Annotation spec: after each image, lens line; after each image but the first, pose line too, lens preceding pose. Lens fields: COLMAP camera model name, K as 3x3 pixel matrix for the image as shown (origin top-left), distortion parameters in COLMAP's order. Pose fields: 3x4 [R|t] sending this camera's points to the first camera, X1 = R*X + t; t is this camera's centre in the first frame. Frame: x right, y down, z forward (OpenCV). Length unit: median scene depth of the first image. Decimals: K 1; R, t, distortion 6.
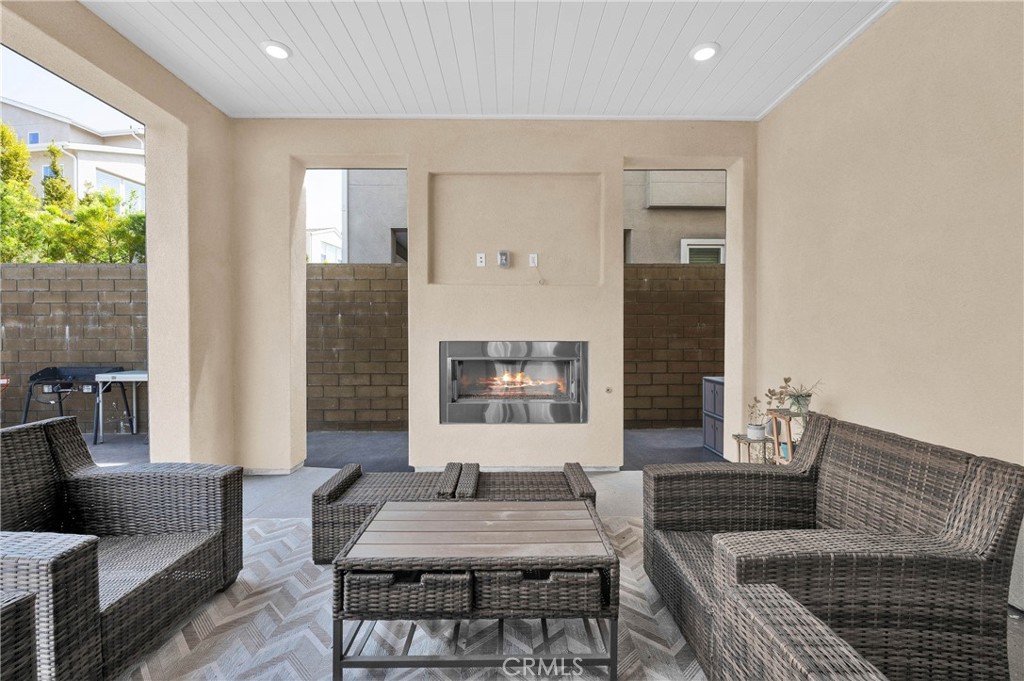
lens RADIAL K [[424.1, 0, 513.6], [0, 424.1, 340.8], [0, 0, 1]] dist [-0.000618, 0.000865]
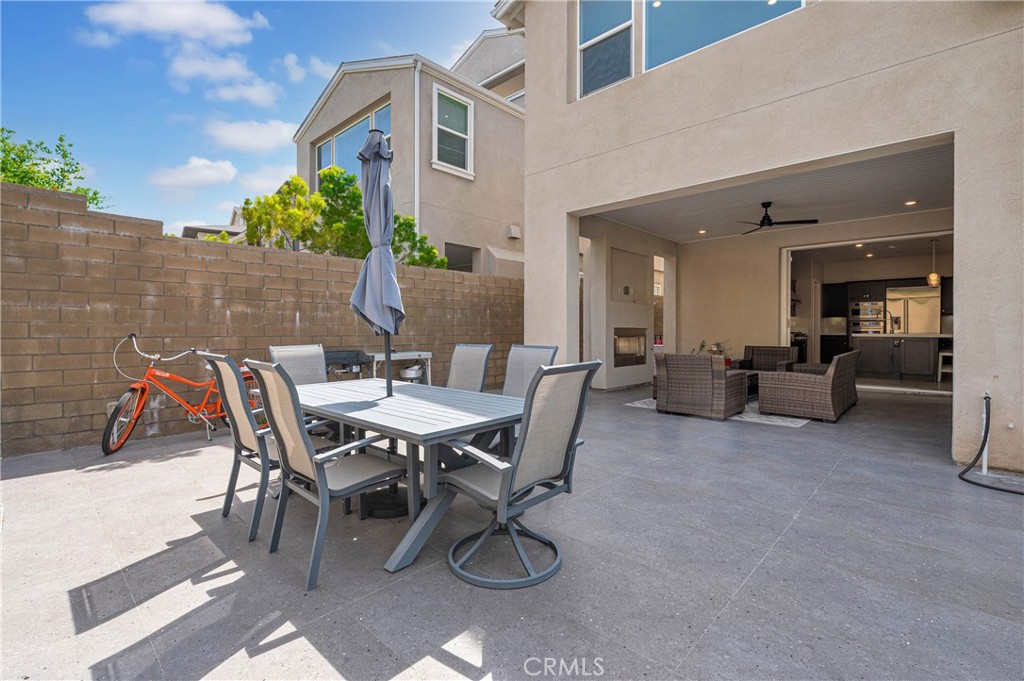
lens RADIAL K [[457.8, 0, 511.8], [0, 457.8, 333.6], [0, 0, 1]] dist [0.001647, 0.000502]
pose [[0.695127, -0.002749, 0.718882, -2.033741], [0.006507, 0.999976, -0.002468, 0.030729], [-0.718858, 0.006393, 0.695128, -0.201542]]
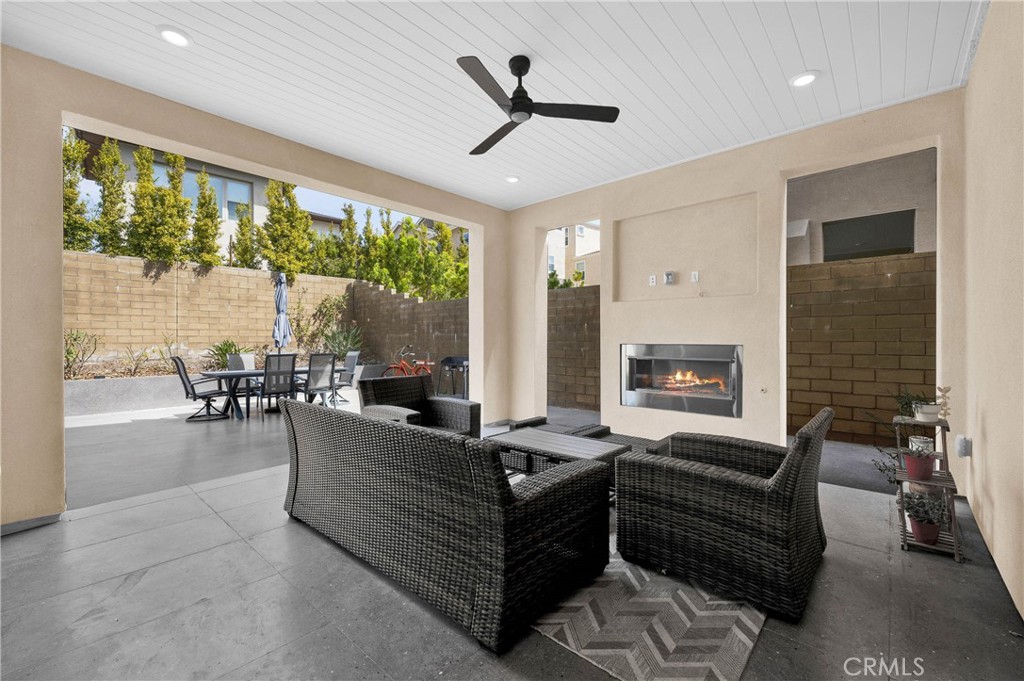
lens RADIAL K [[424.1, 0, 513.2], [0, 424.1, 341.7], [0, 0, 1]] dist [-0.000618, 0.000865]
pose [[0.738876, 0.003332, -0.673834, 0.459458], [-0.008556, 0.999954, -0.004437, 0.003471], [0.673788, 0.009044, 0.738870, -0.220183]]
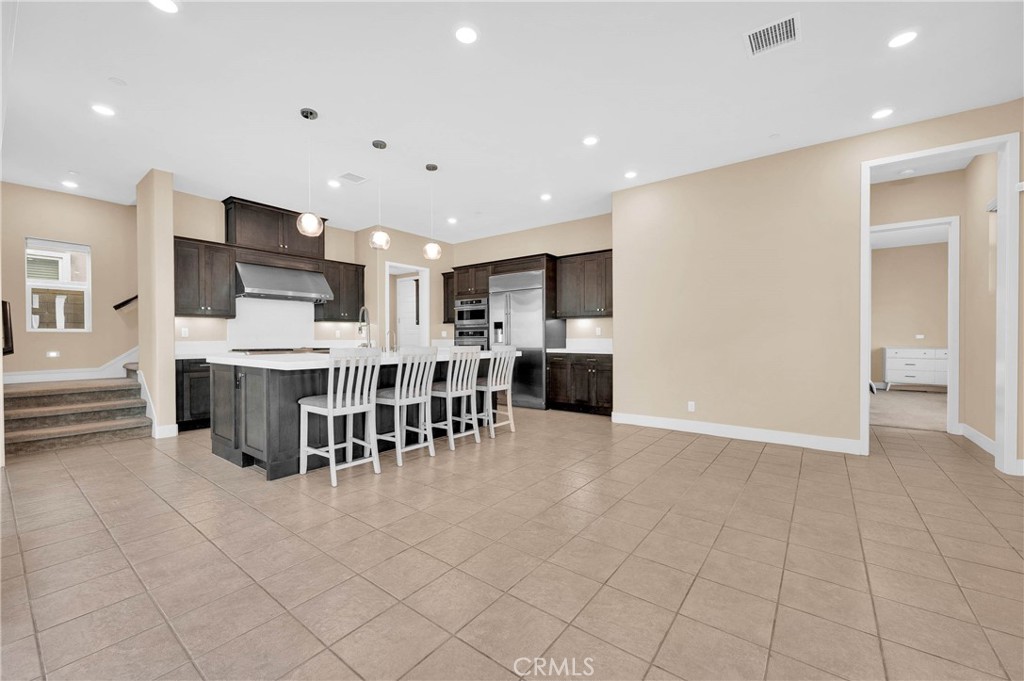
lens RADIAL K [[407.9, 0, 512.3], [0, 407.9, 341.5], [0, 0, 1]] dist [0.001376, 0.000300]
pose [[0.617359, -0.006445, 0.786656, 0.678005], [0.013222, 0.999910, -0.002184, 0.011965], [-0.786571, 0.011749, 0.617388, -0.998237]]
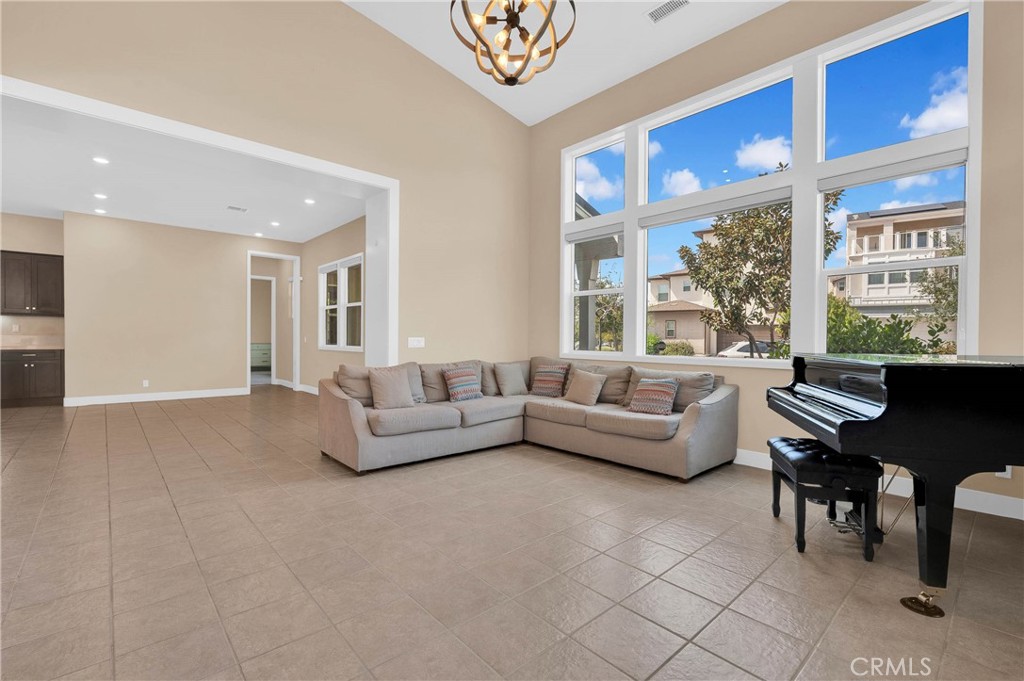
lens RADIAL K [[457.8, 0, 507.3], [0, 457.8, 336.6], [0, 0, 1]] dist [0.001647, 0.000502]
pose [[-0.655172, 0.001668, 0.755478, -0.508145], [0.004648, 0.999988, 0.001823, 0.014404], [-0.755465, 0.004706, -0.655172, -0.552396]]
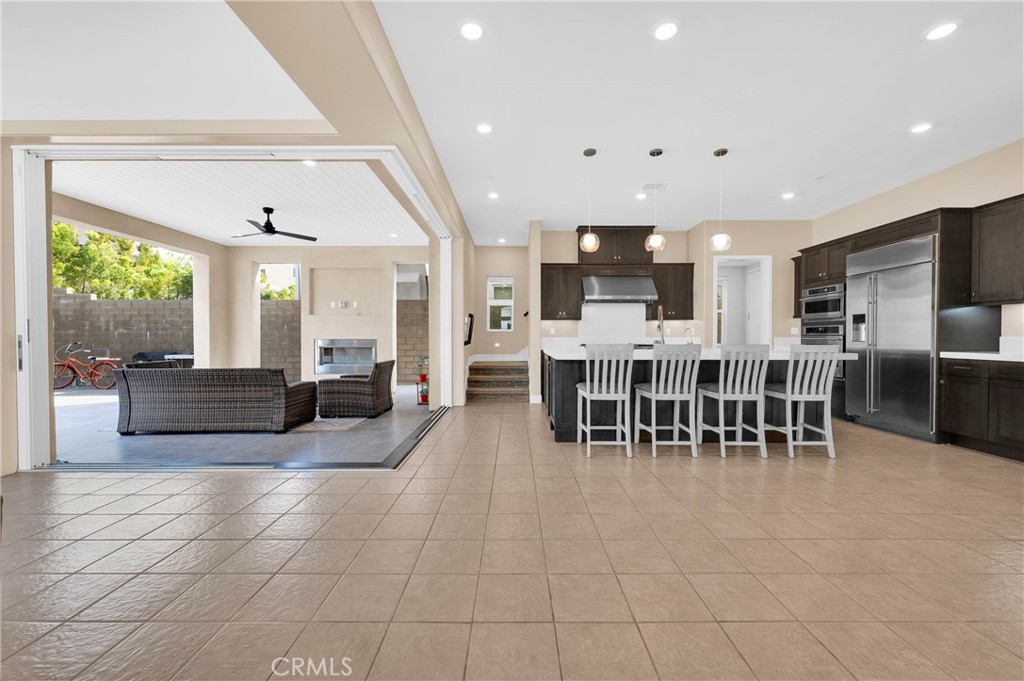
lens RADIAL K [[407.8, 0, 512.4], [0, 407.8, 340.2], [0, 0, 1]] dist [0.002995, 0.000372]
pose [[0.999892, 0.001384, -0.014630, 0.912870], [-0.001450, 0.999989, -0.004538, 0.015400], [0.014624, 0.004559, 0.999883, -1.196007]]
